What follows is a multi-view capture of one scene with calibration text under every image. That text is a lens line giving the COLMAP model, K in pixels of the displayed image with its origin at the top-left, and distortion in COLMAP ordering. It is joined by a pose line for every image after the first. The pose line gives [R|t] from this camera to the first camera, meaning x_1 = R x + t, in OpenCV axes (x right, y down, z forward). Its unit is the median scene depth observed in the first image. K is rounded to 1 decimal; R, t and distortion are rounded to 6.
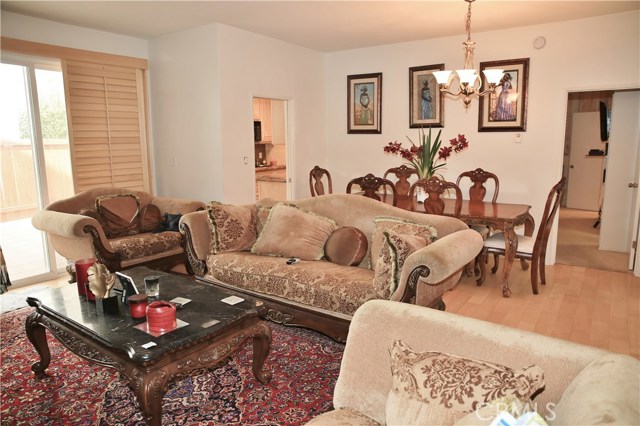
lens RADIAL K [[439.3, 0, 317.2], [0, 439.3, 213.4], [0, 0, 1]] dist [-0.094975, 0.068873]
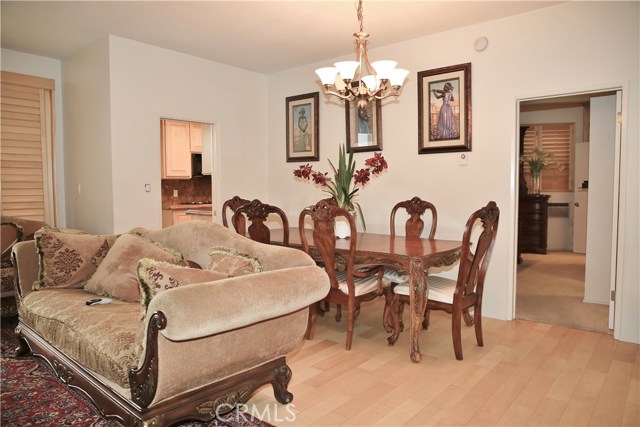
lens RADIAL K [[439.3, 0, 319.5], [0, 439.3, 213.5], [0, 0, 1]] dist [-0.094975, 0.068873]
pose [[0.995524, 0.009475, -0.094030, 0.280323], [-0.019637, 0.993985, -0.107746, 0.019220], [0.092443, 0.109110, 0.989722, 0.181321]]
